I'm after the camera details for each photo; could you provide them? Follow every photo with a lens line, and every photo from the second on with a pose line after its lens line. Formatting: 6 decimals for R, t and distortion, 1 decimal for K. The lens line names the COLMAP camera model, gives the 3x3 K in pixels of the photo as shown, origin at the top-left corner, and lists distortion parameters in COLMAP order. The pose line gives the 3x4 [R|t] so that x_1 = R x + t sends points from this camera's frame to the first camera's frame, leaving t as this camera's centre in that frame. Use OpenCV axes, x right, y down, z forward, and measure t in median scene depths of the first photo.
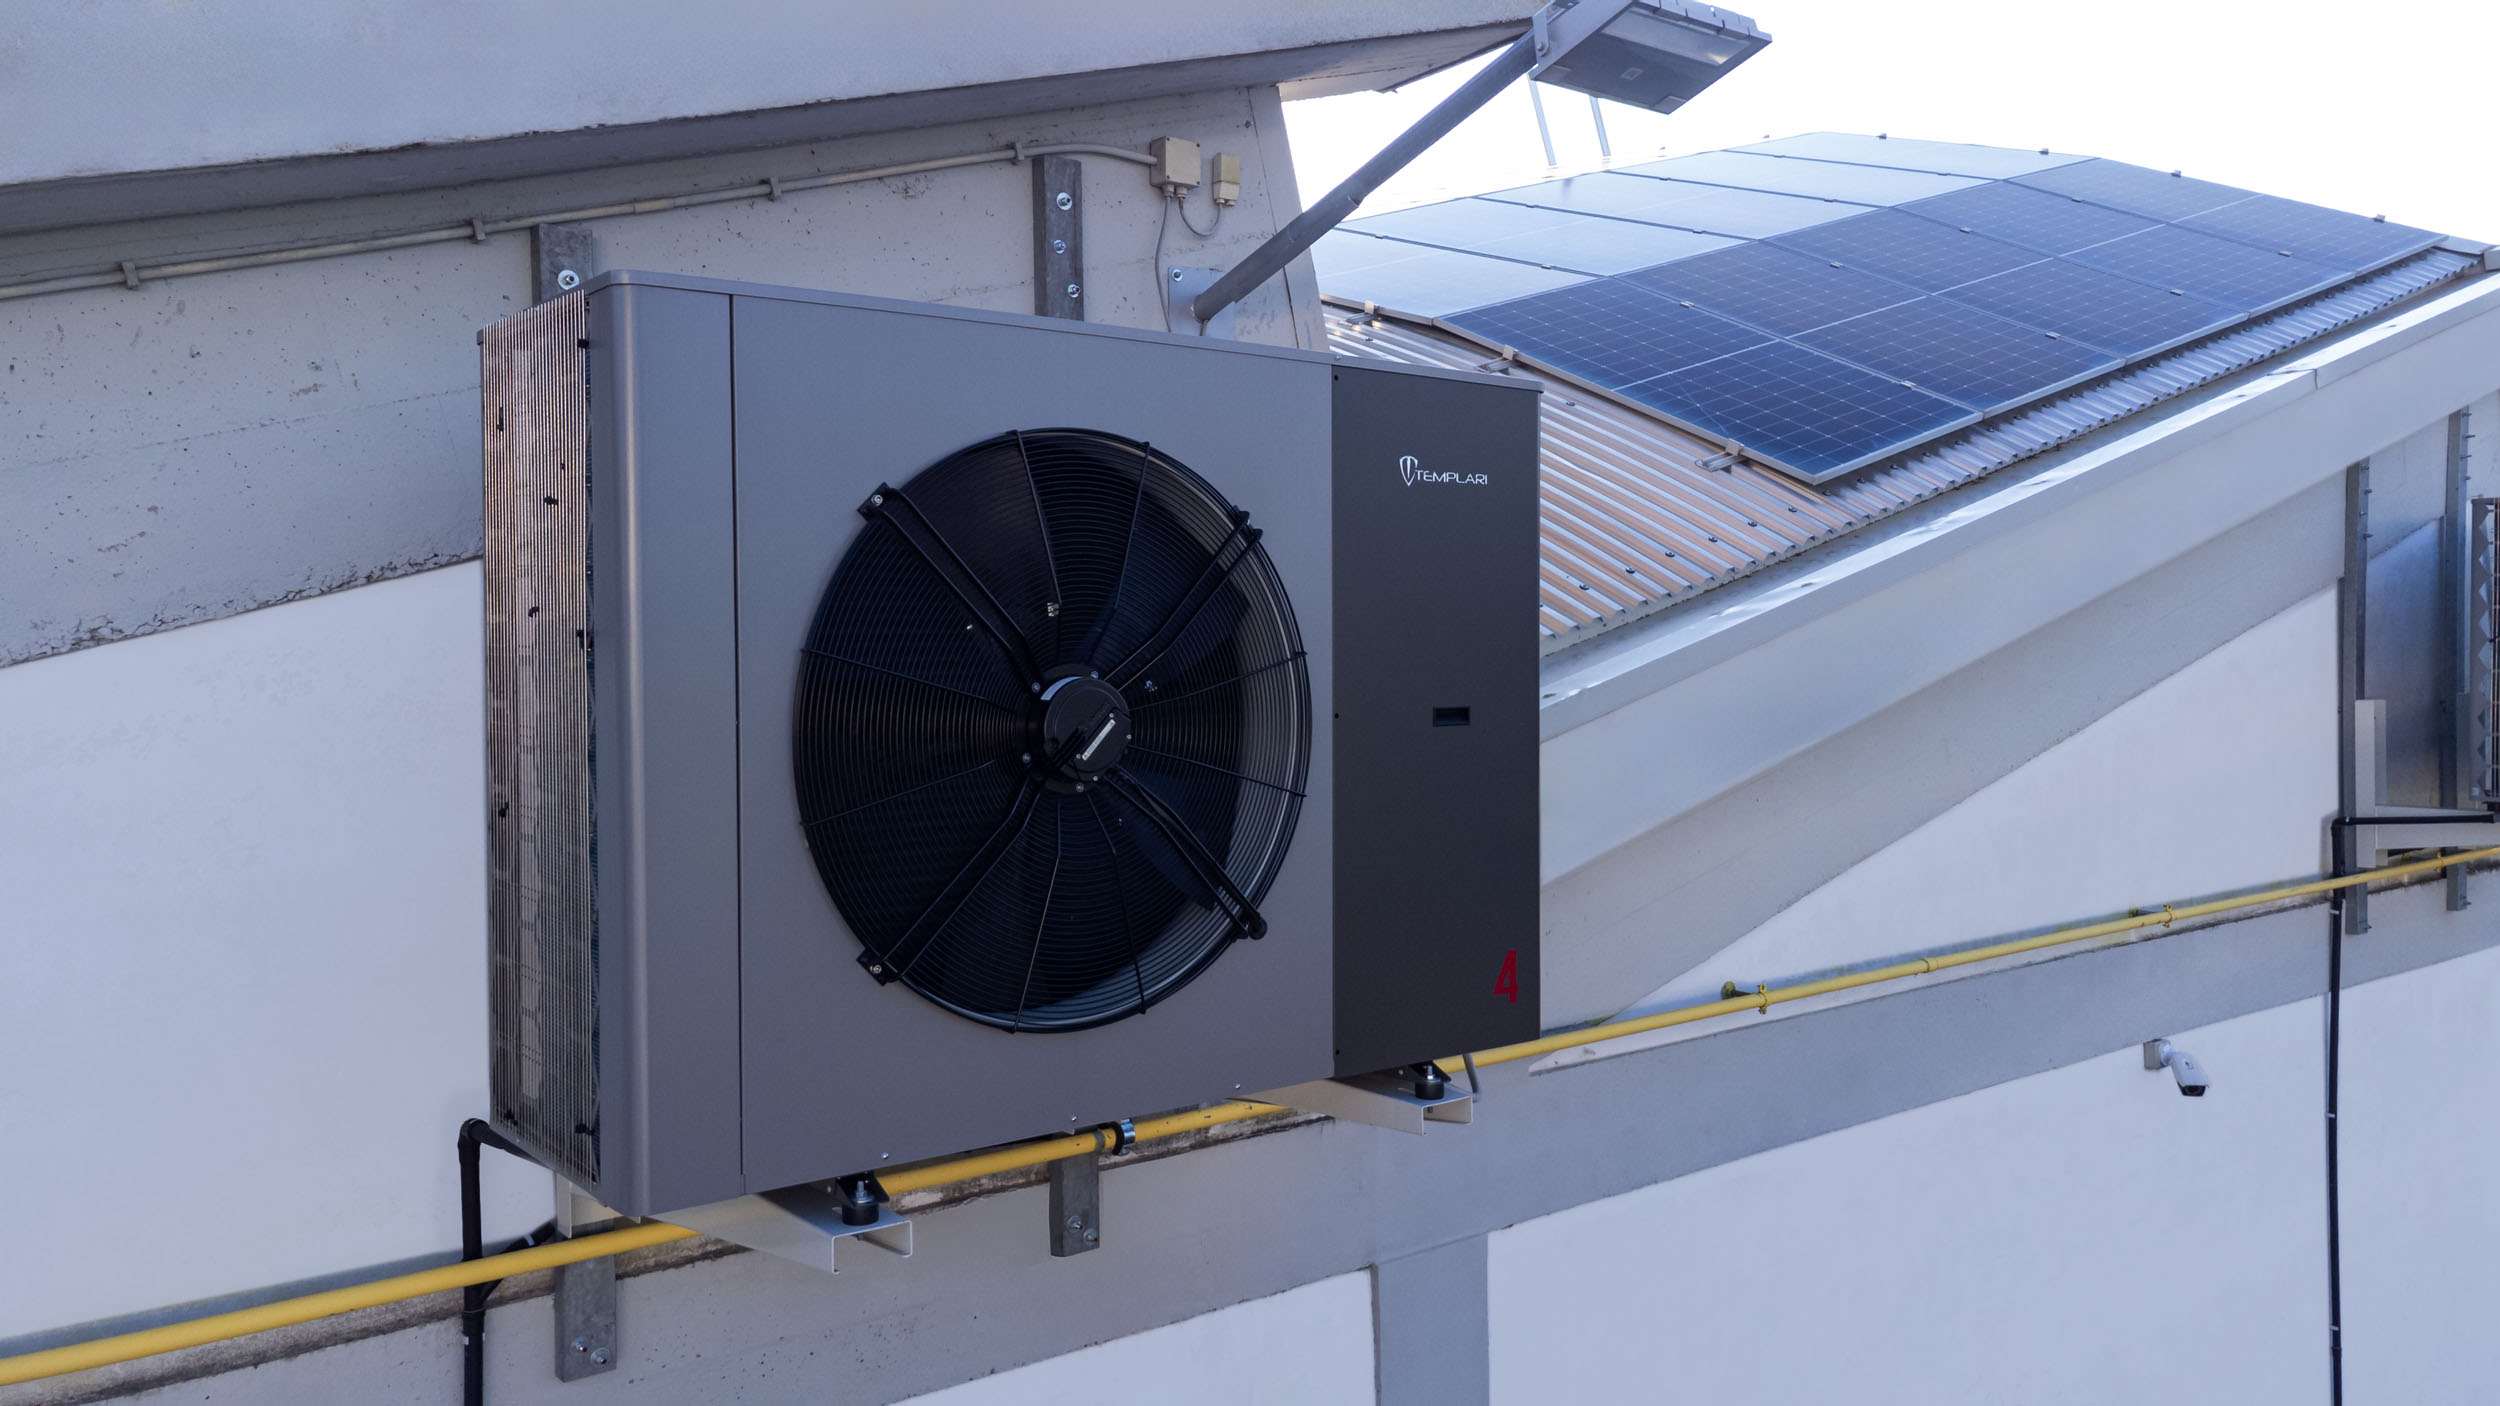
lens RADIAL K [[1891.4, 0, 1250.0], [0, 1891.4, 703.0], [0, 0, 1]] dist [0.026709, 0.039590]
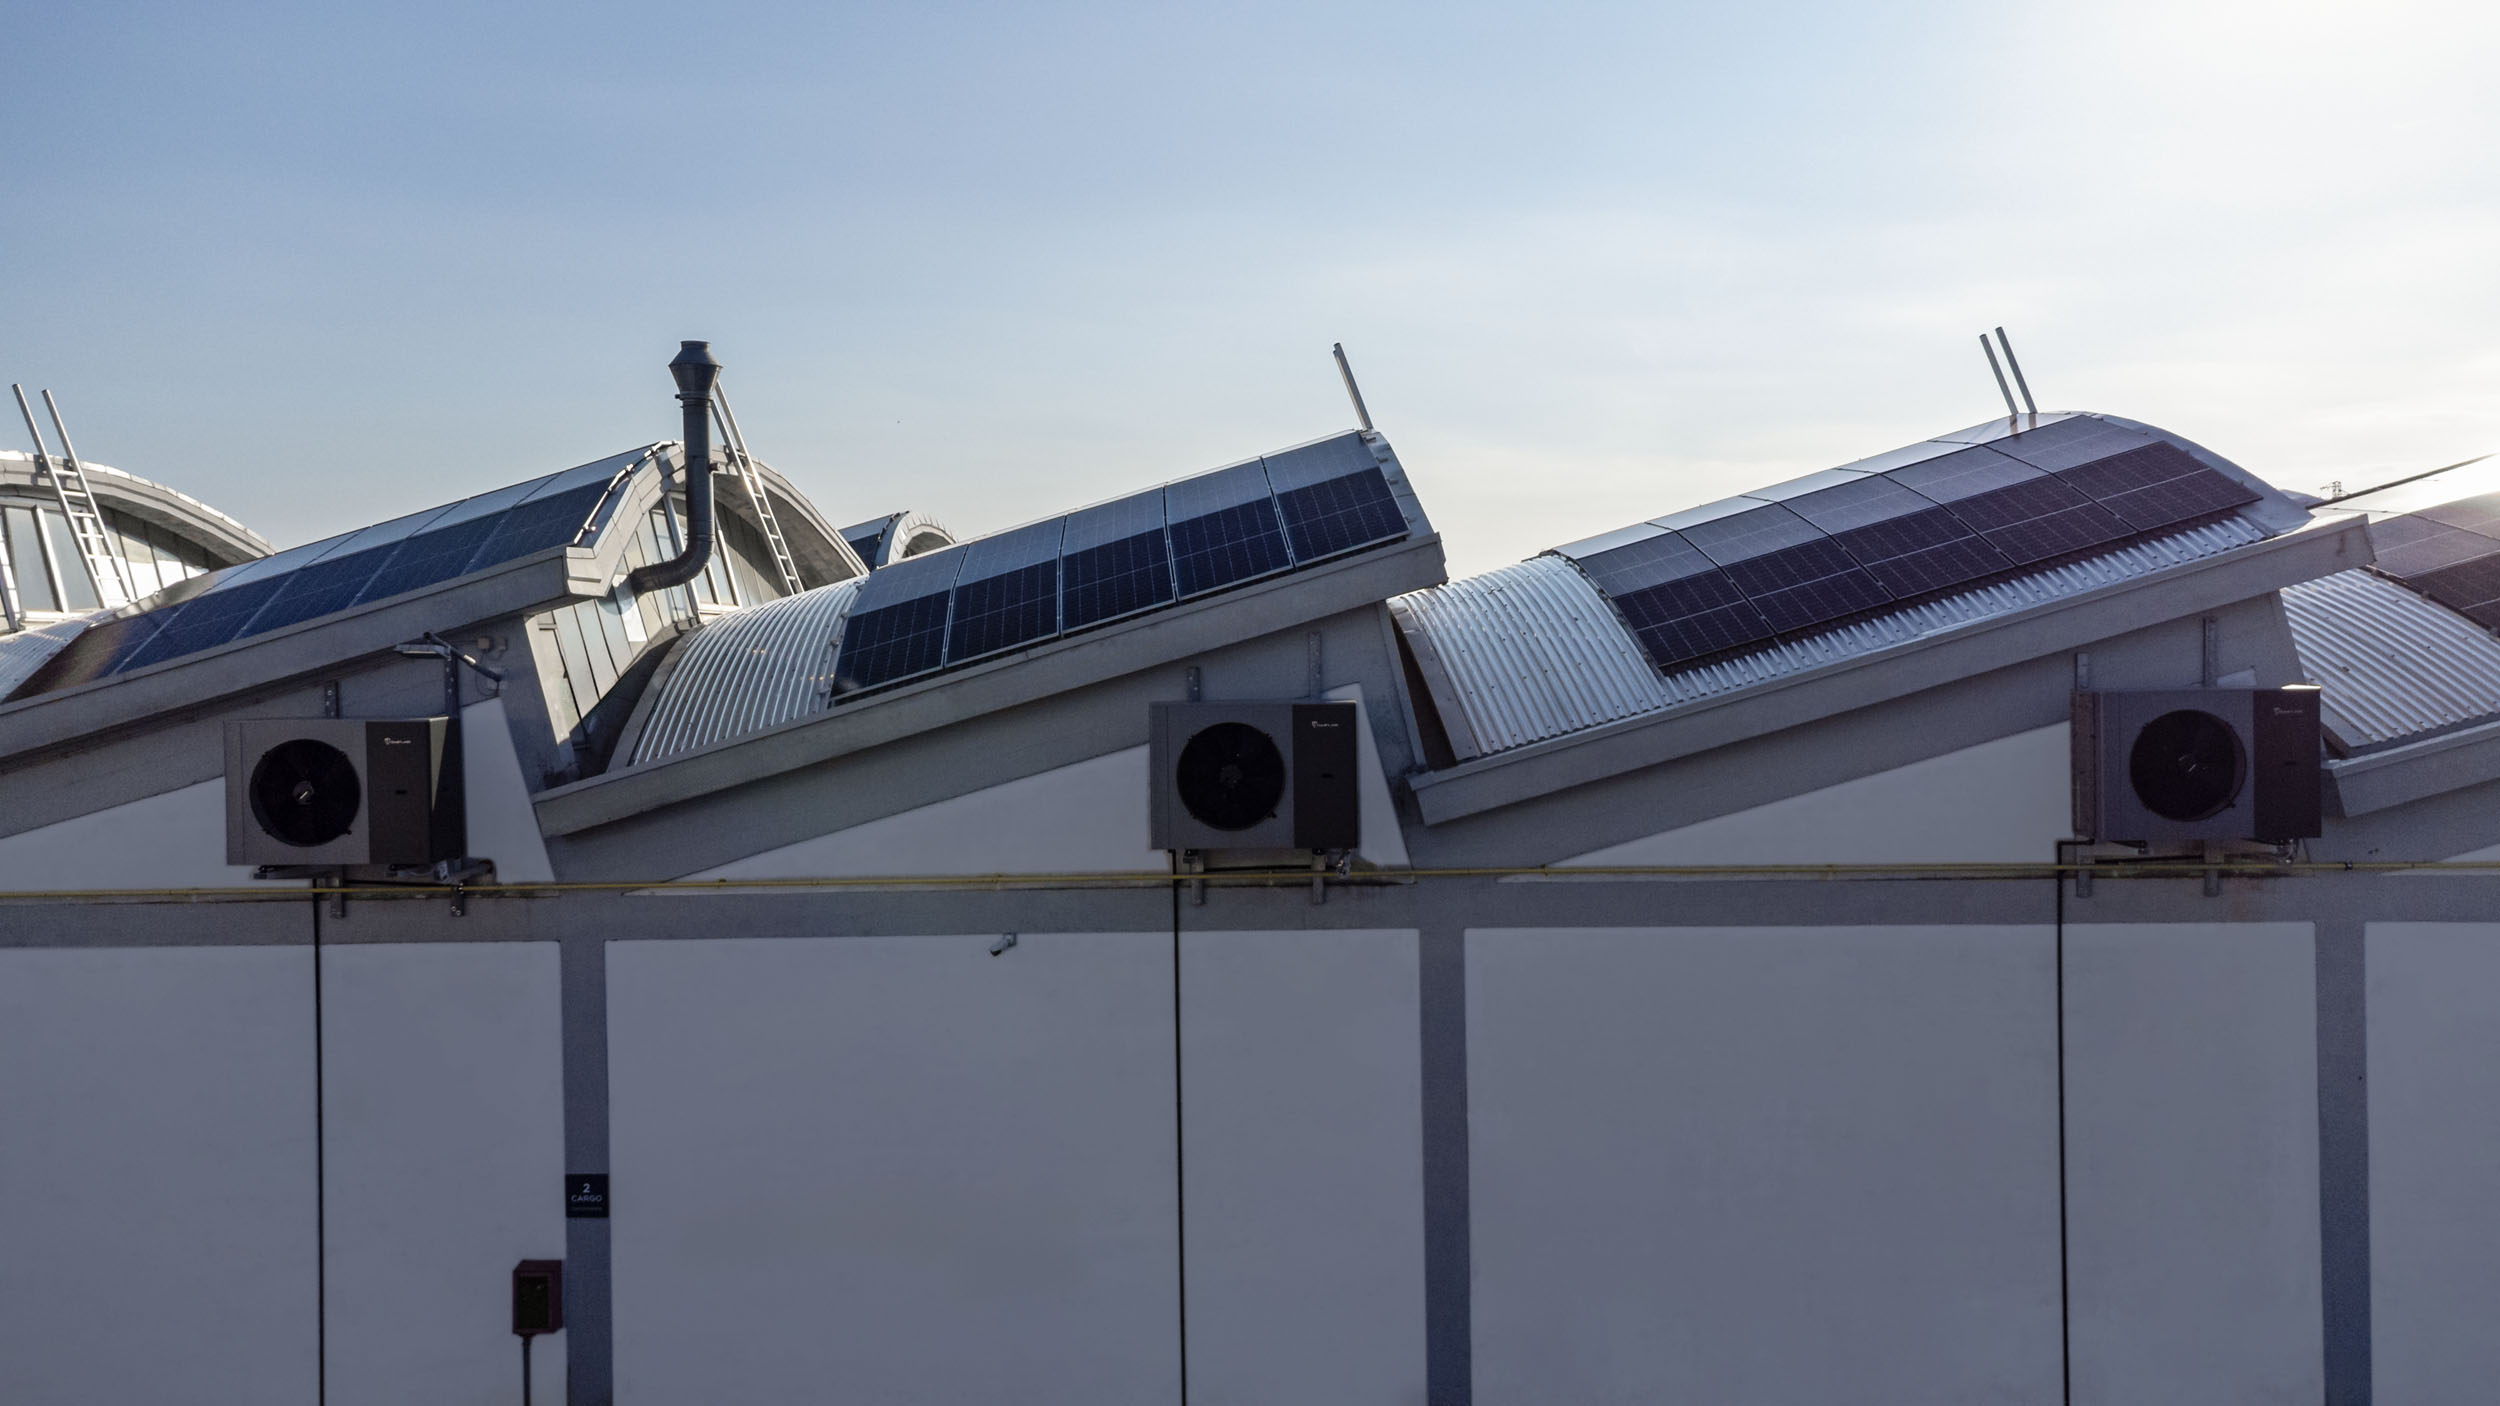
lens RADIAL K [[1882.5, 0, 1250.0], [0, 1882.5, 703.0], [0, 0, 1]] dist [0.044924, -0.002063]
pose [[0.762255, 0.021794, -0.646910, 3.866105], [-0.013478, 0.999751, 0.017801, -0.264981], [0.647137, -0.004850, 0.762359, -1.007054]]
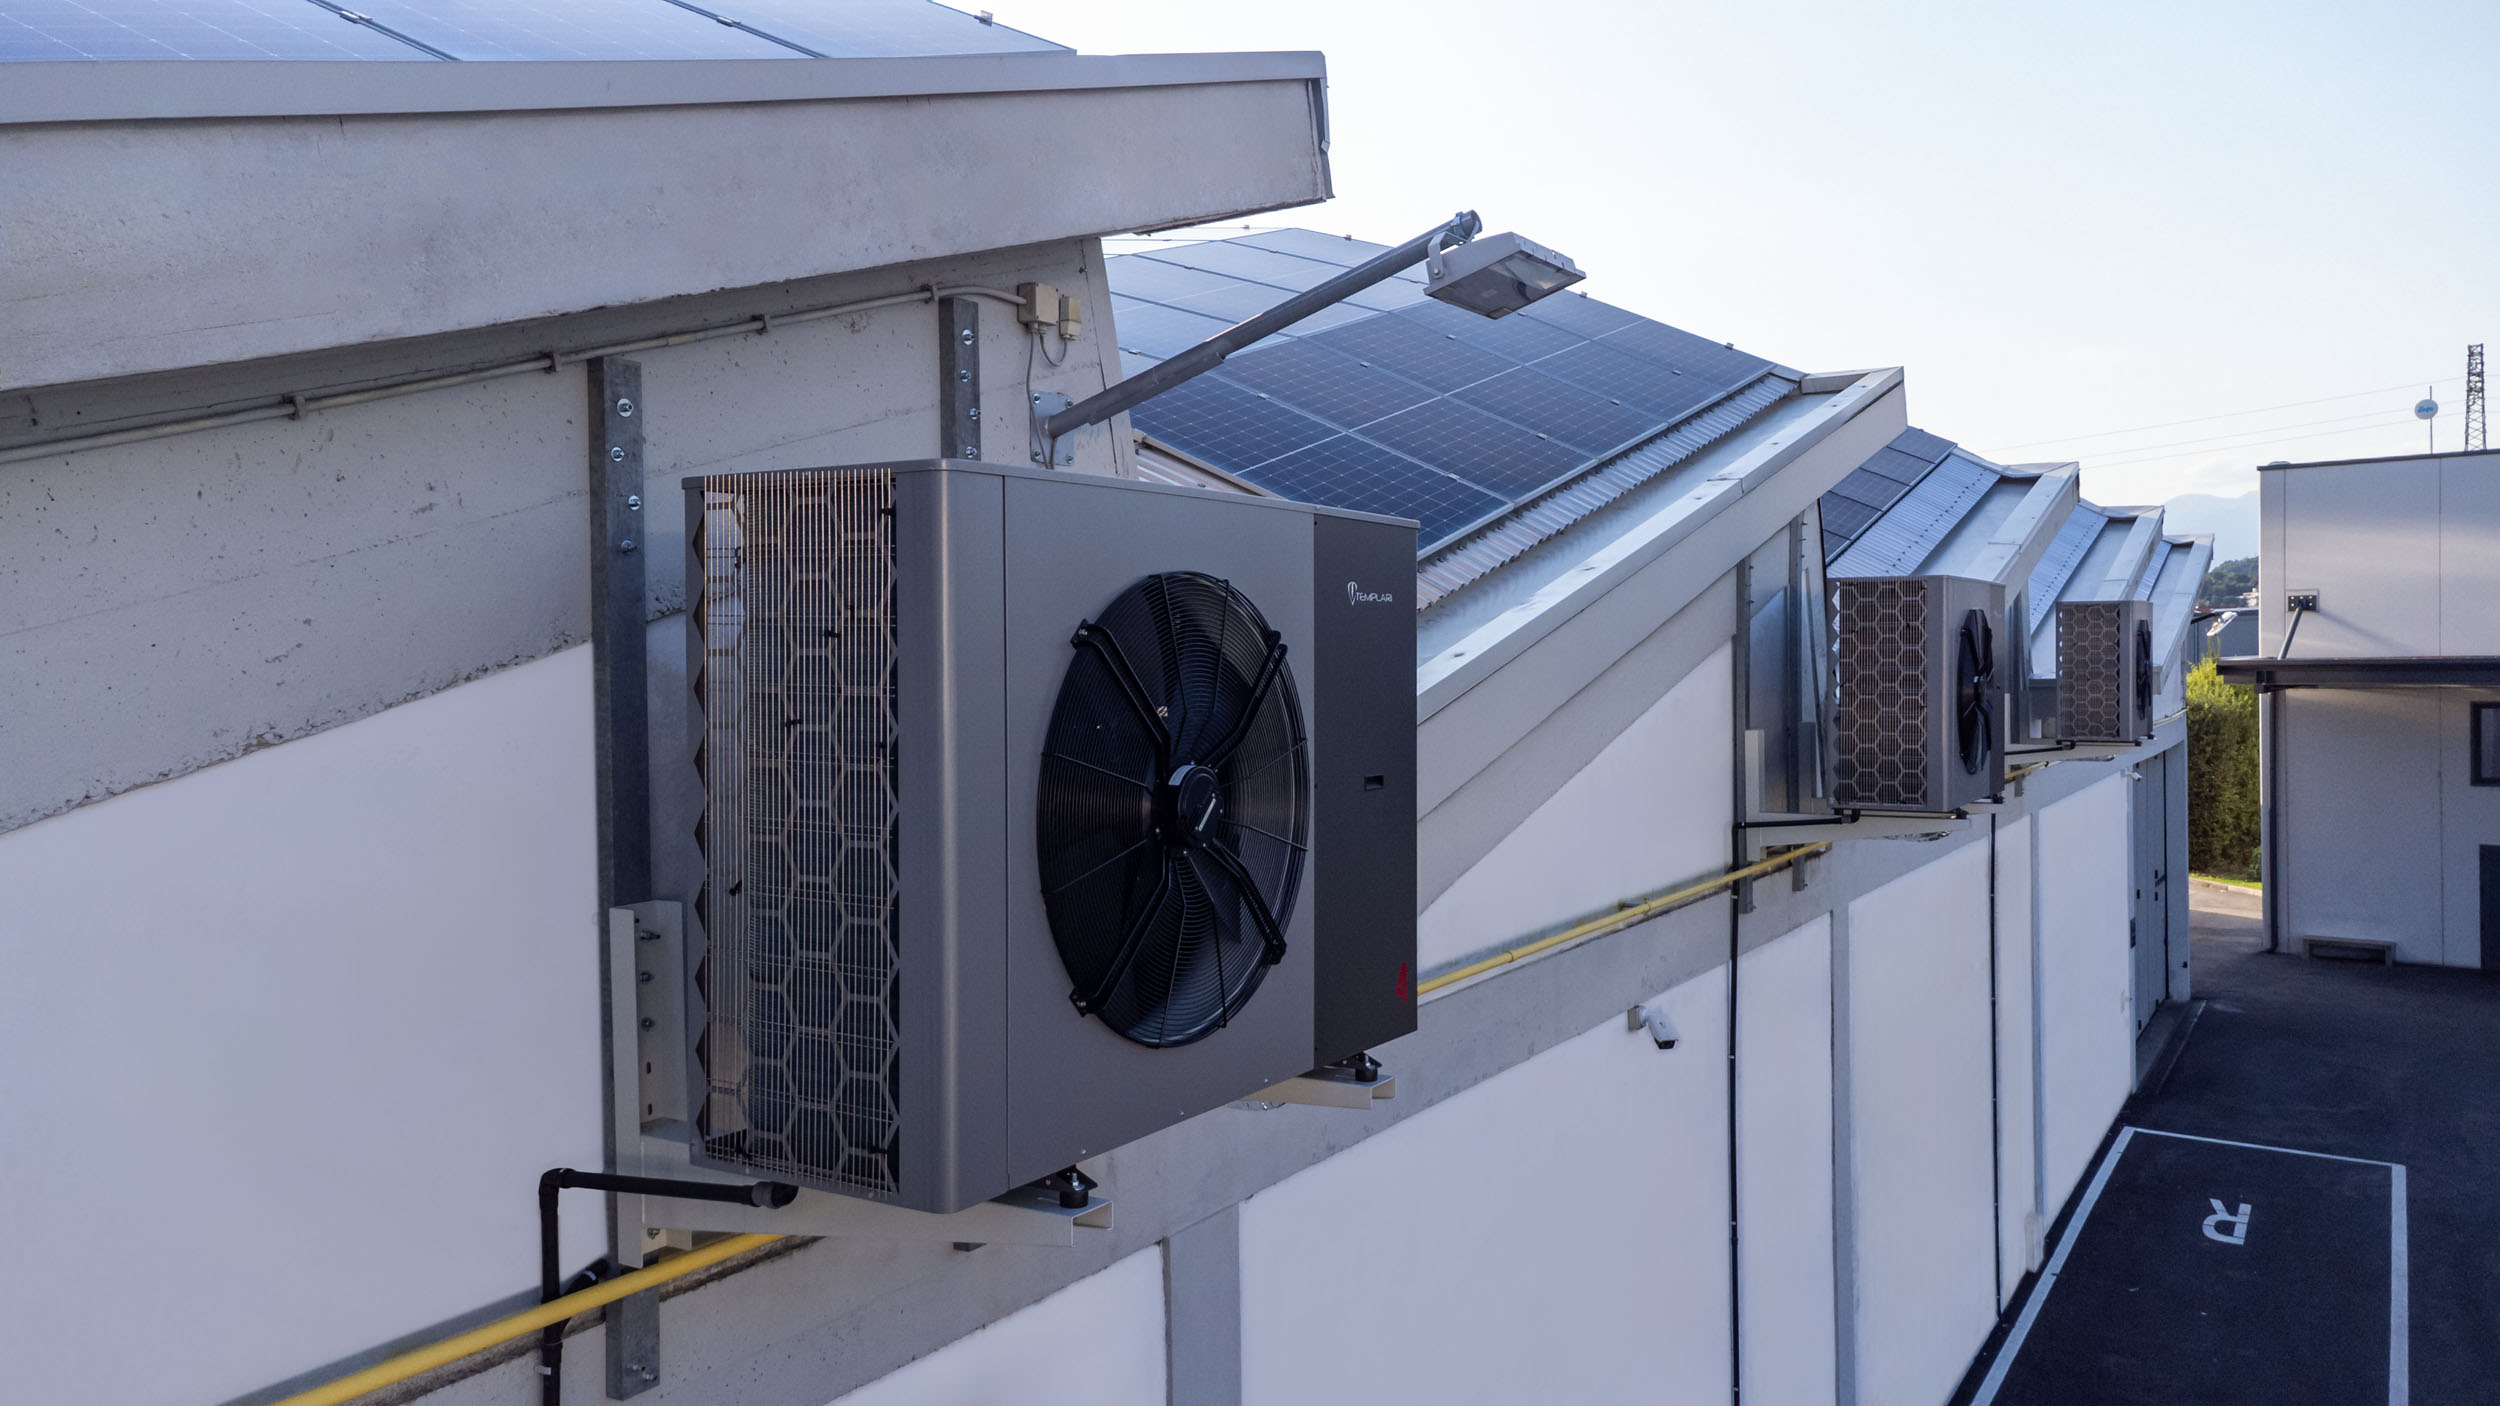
lens RADIAL K [[1882.5, 0, 1250.0], [0, 1882.5, 703.0], [0, 0, 1]] dist [0.044924, -0.002063]
pose [[0.939220, -0.007911, 0.343226, -0.331251], [0.010405, 0.999931, -0.005425, -0.033027], [-0.343159, 0.008667, 0.939237, -0.139111]]
